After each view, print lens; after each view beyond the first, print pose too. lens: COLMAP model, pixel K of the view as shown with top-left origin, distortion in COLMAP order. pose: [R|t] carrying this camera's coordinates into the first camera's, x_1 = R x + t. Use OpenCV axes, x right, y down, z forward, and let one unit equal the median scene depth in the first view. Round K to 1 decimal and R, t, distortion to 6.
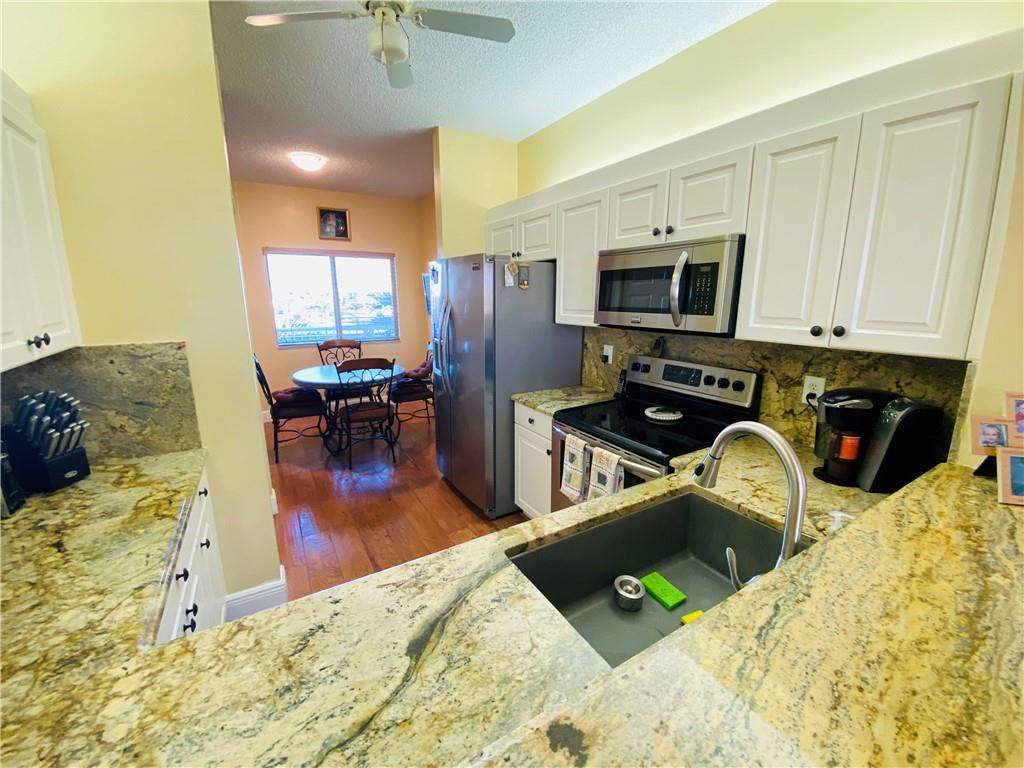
lens RADIAL K [[415.2, 0, 510.8], [0, 415.2, 381.9], [0, 0, 1]] dist [0.018304, -0.020348]
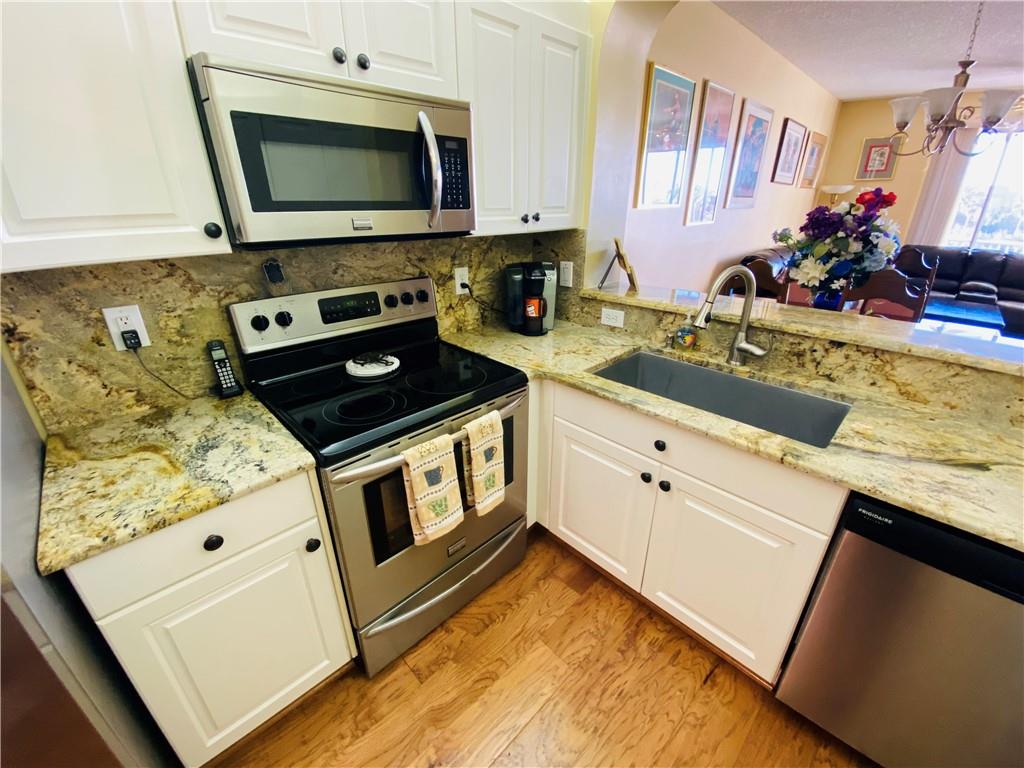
lens RADIAL K [[411.2, 0, 512.0], [0, 411.2, 384.0], [0, 0, 1]] dist [0.030253, -0.026368]
pose [[-0.231061, -0.385732, 0.893208, -0.418412], [0.205483, 0.877996, 0.432319, -0.192101], [-0.950993, 0.283431, -0.123609, 1.119762]]
